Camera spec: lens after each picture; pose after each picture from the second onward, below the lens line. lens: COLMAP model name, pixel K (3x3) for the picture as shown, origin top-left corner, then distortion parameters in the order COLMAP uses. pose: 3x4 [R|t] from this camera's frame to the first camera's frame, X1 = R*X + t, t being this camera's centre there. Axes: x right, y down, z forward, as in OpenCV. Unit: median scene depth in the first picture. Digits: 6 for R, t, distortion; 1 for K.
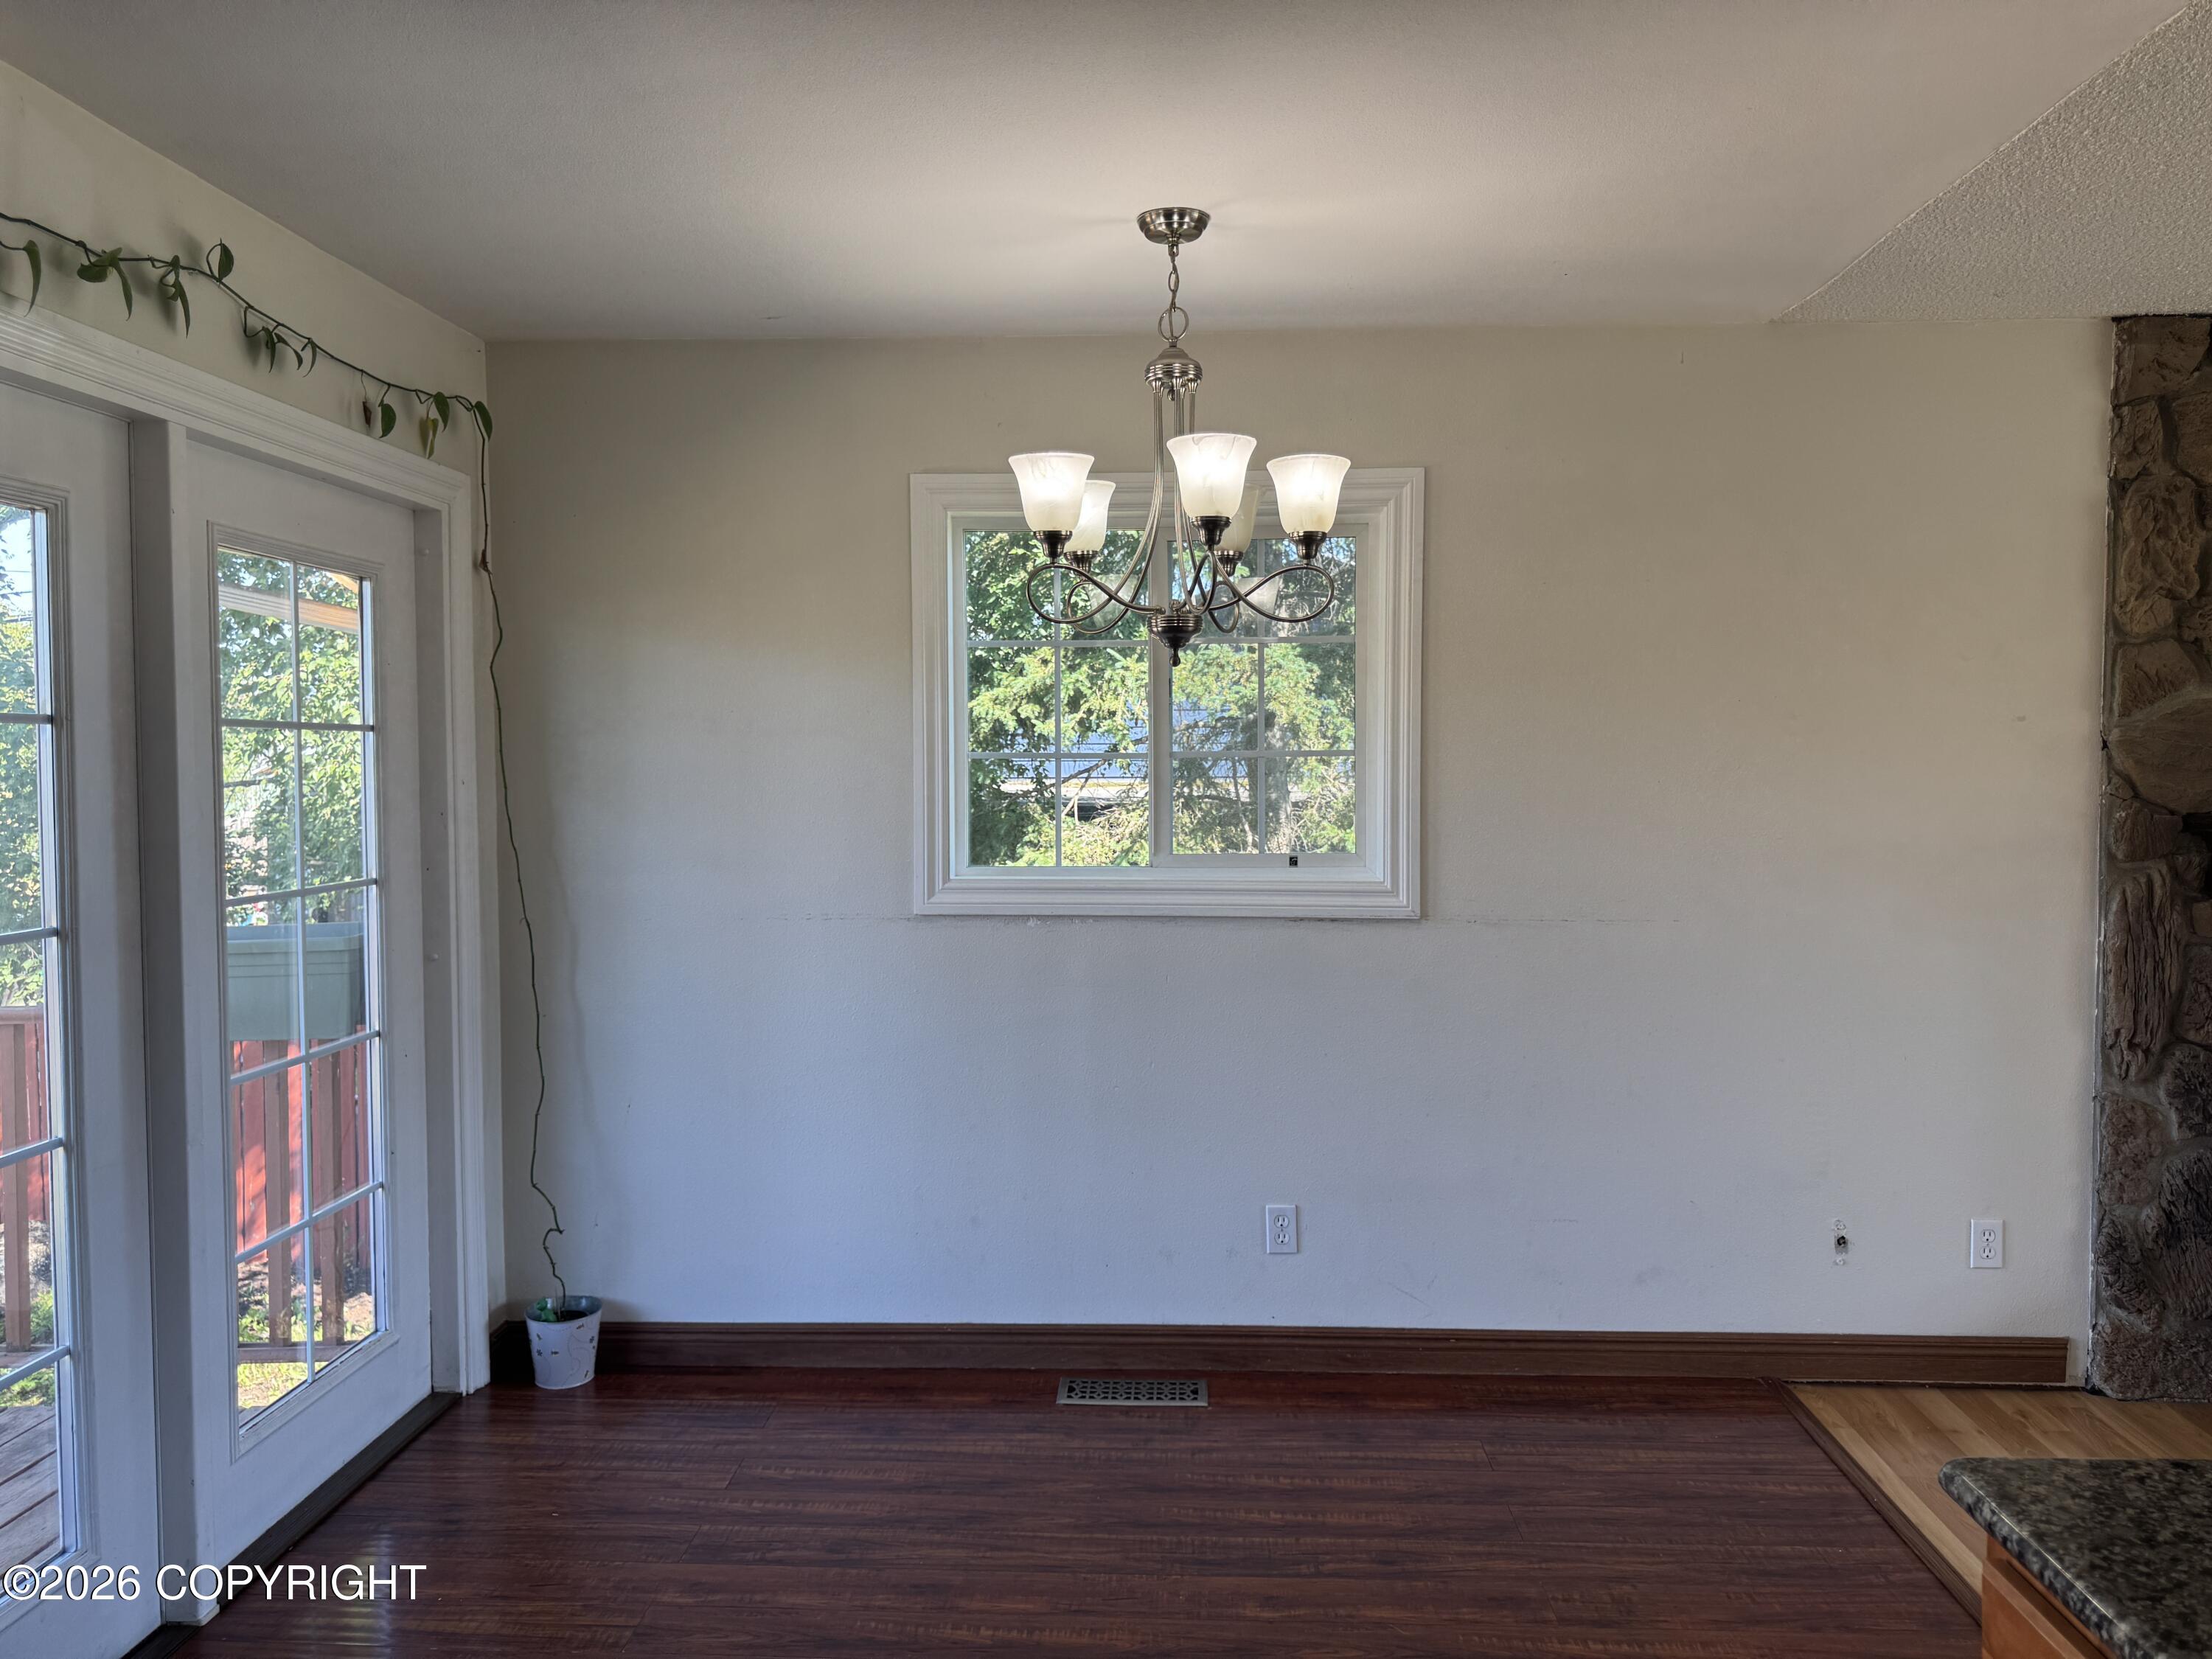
lens RADIAL K [[1578.7, 0, 1108.0], [0, 1578.7, 840.2], [0, 0, 1]] dist [0.055335, -0.058857]
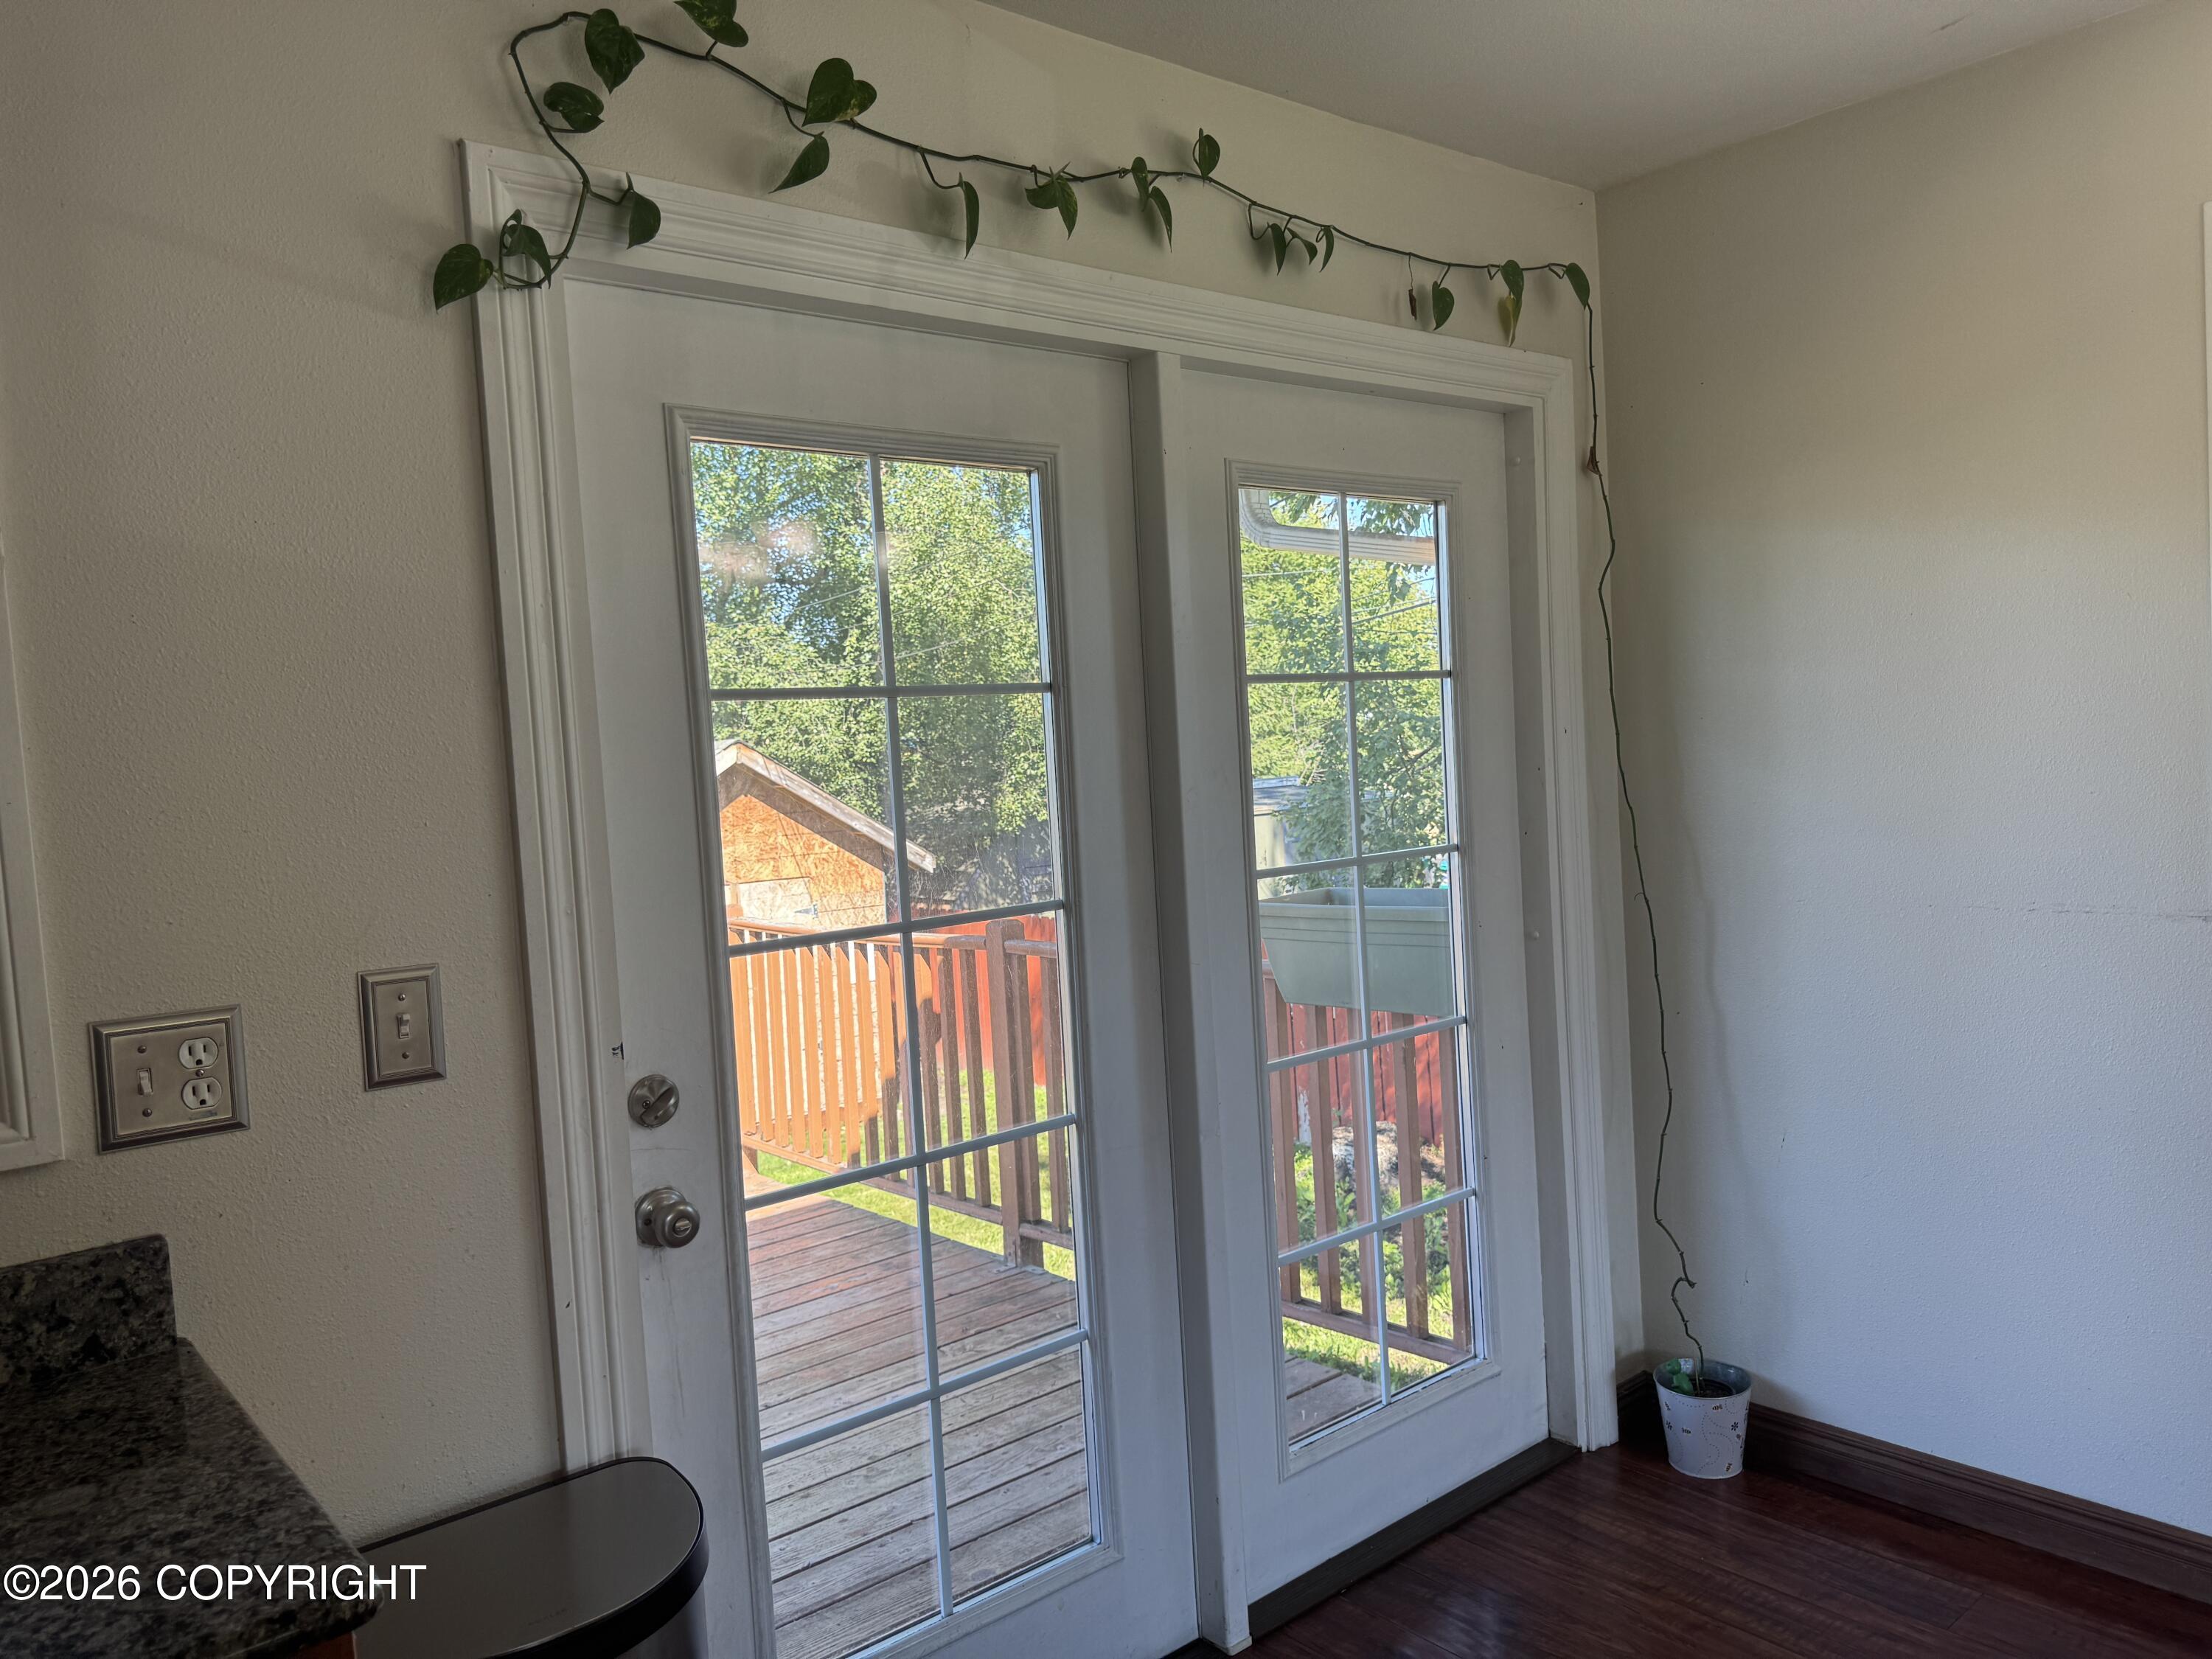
lens RADIAL K [[1578.7, 0, 1108.0], [0, 1578.7, 840.2], [0, 0, 1]] dist [0.055335, -0.058857]
pose [[0.686929, 0.010623, -0.726647, 0.040592], [0.016548, 0.999405, 0.030253, -0.008438], [0.726536, -0.032806, 0.686345, 0.266264]]
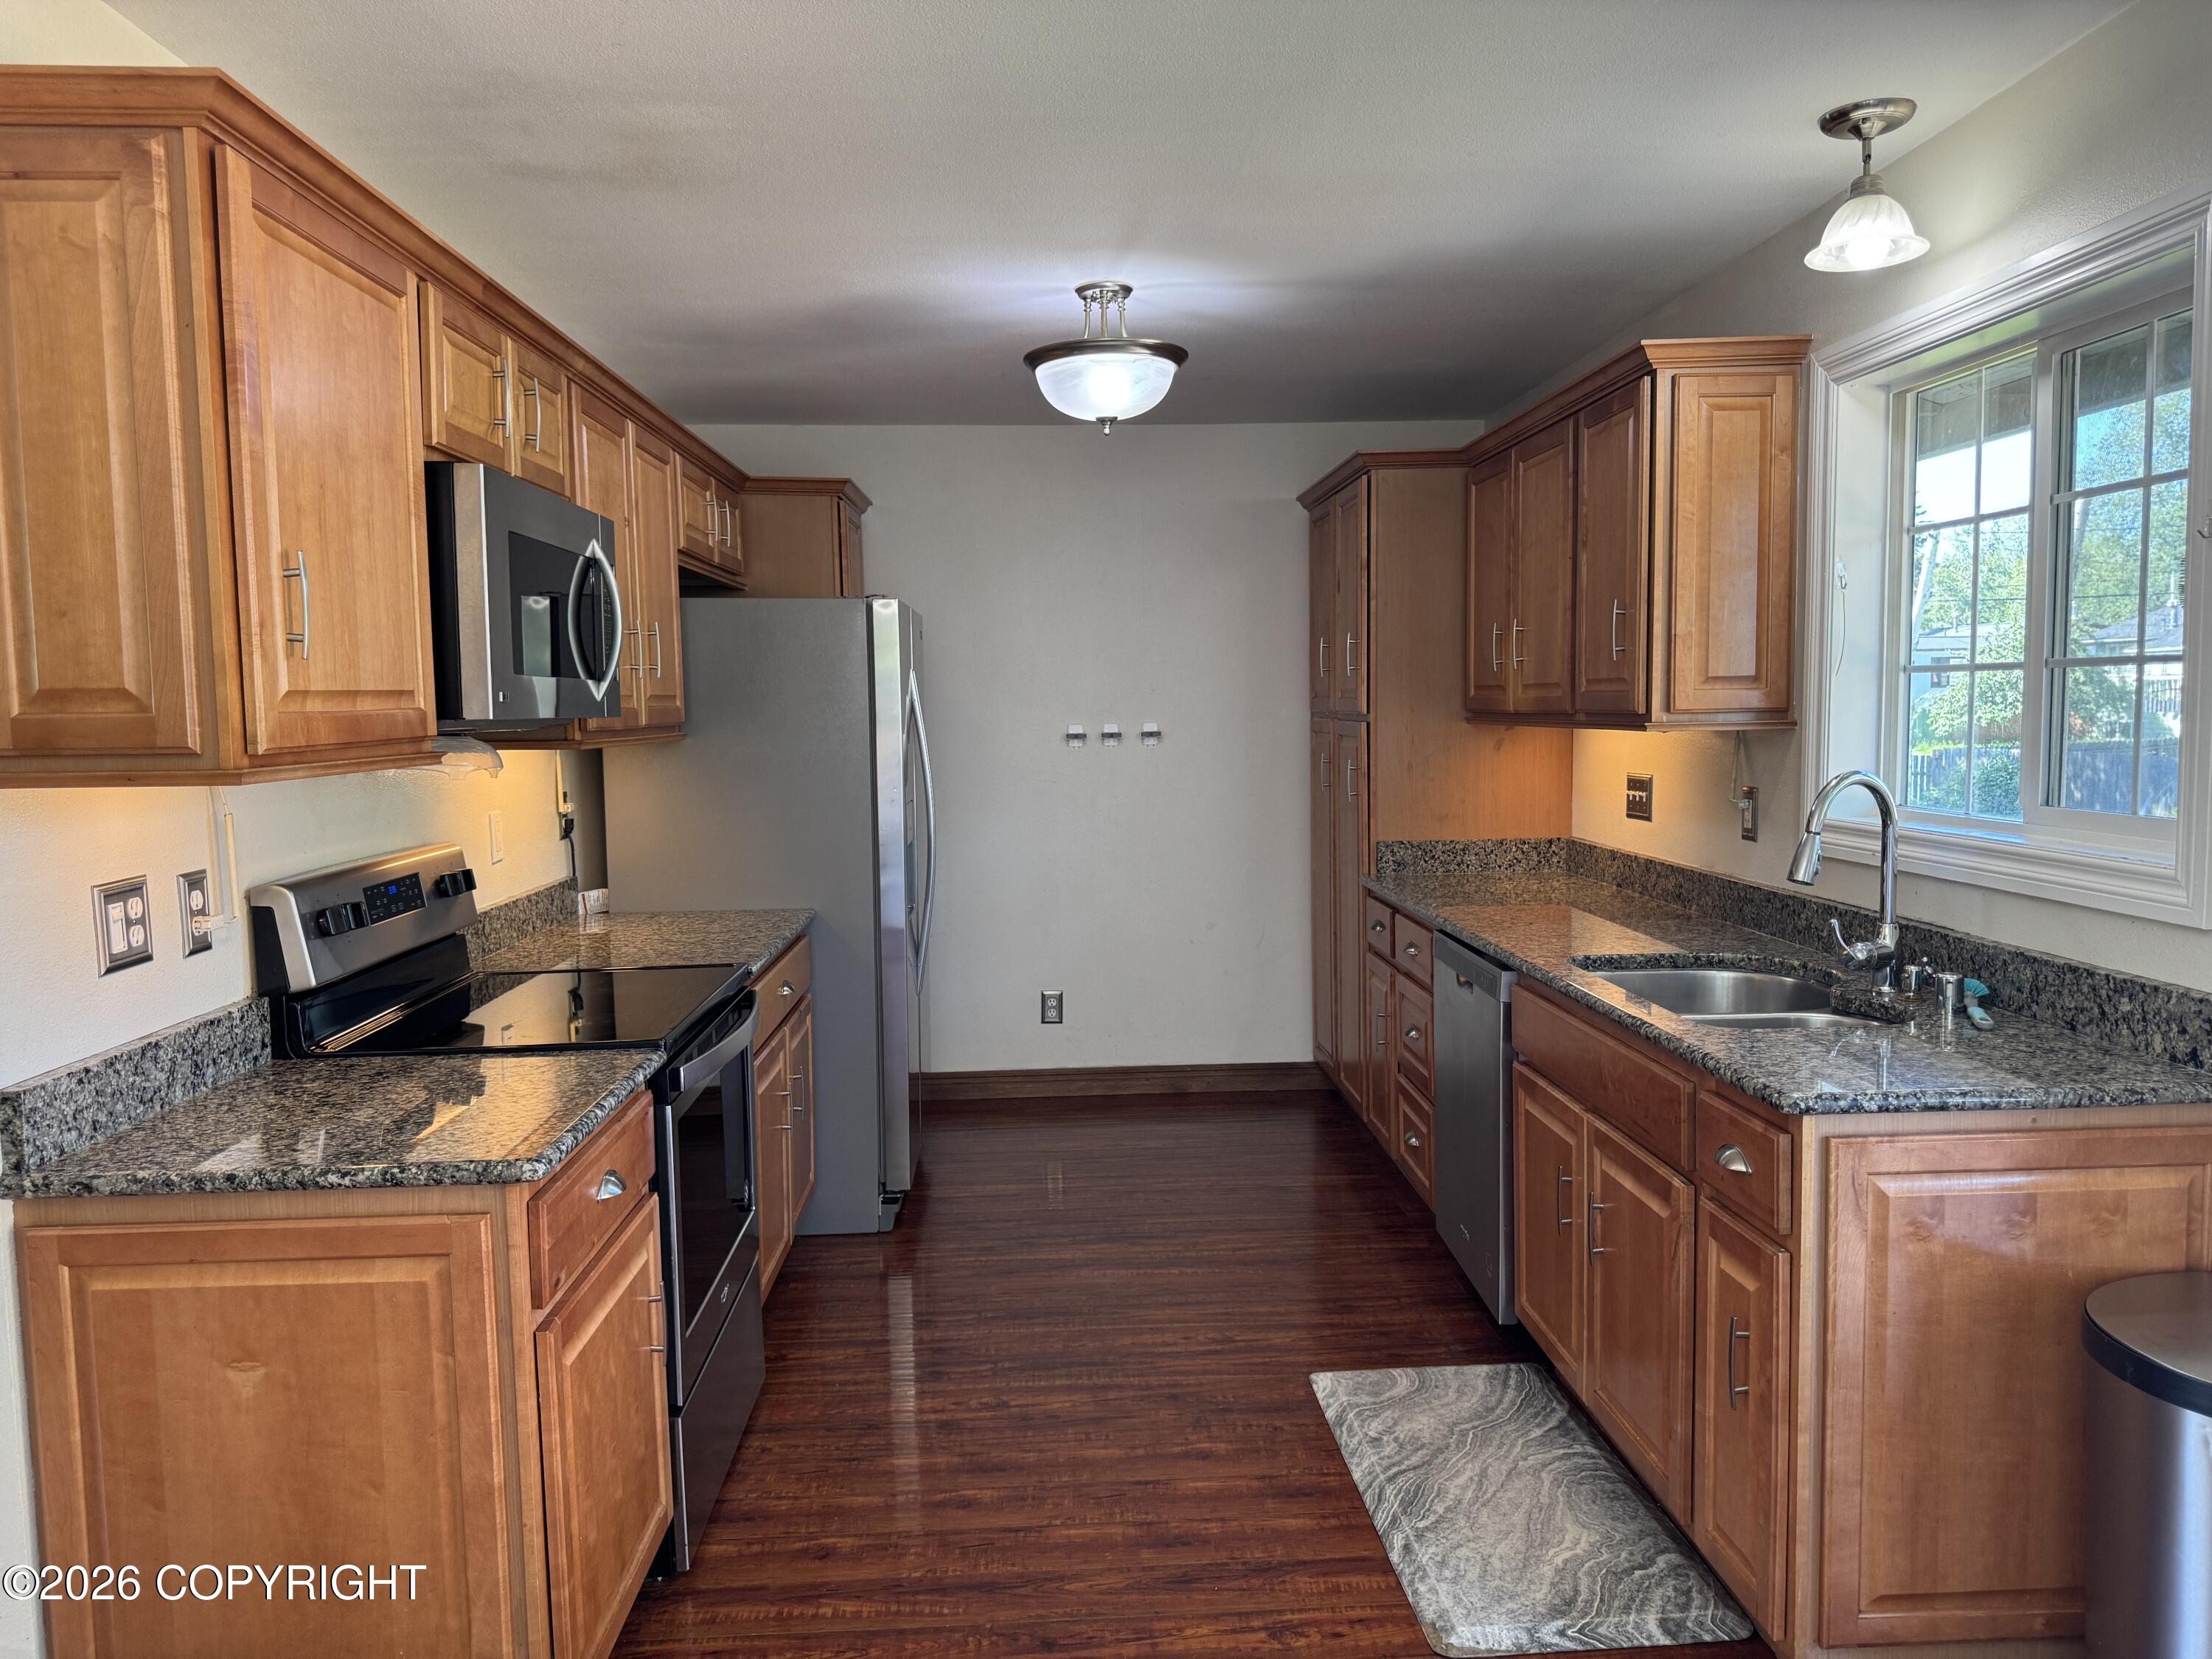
lens RADIAL K [[1578.7, 0, 1108.0], [0, 1578.7, 840.2], [0, 0, 1]] dist [0.055335, -0.058857]
pose [[-0.993753, 0.034287, -0.106206, 0.142786], [0.019576, 0.990436, 0.136580, -0.195095], [0.109873, 0.133647, -0.984919, 3.115522]]
